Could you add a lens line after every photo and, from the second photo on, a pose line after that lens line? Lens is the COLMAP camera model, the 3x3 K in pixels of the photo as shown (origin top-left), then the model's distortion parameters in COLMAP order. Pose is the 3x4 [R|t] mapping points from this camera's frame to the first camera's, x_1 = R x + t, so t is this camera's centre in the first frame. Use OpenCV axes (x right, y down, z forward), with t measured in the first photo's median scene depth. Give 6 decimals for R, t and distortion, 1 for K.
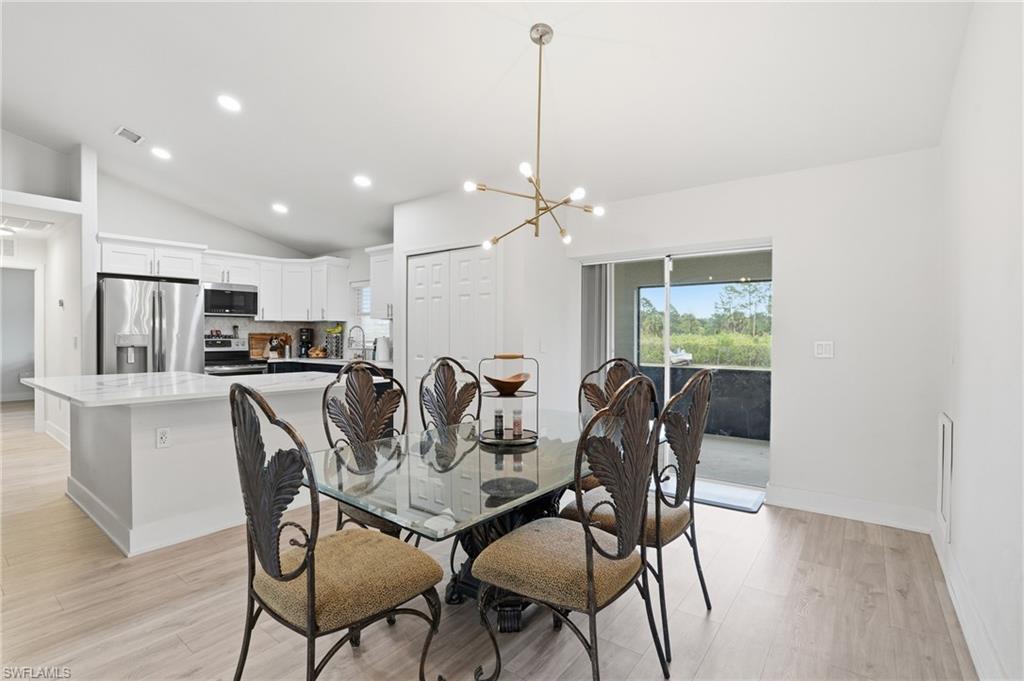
lens RADIAL K [[487.7, 0, 510.8], [0, 487.7, 341.3], [0, 0, 1]] dist [-0.038919, 0.003759]
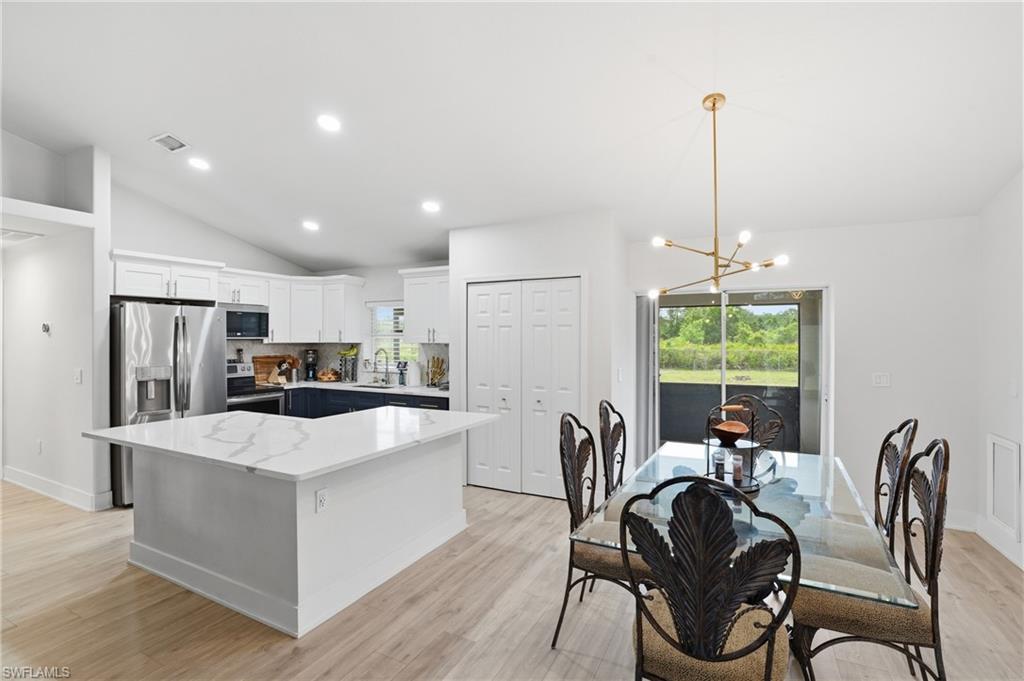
lens RADIAL K [[487.7, 0, 506.7], [0, 487.7, 337.4], [0, 0, 1]] dist [-0.038919, 0.003759]
pose [[0.983157, -0.002974, 0.182738, -0.267615], [0.004927, 0.999935, -0.010234, -0.046592], [-0.182695, 0.010962, 0.983108, 0.015298]]
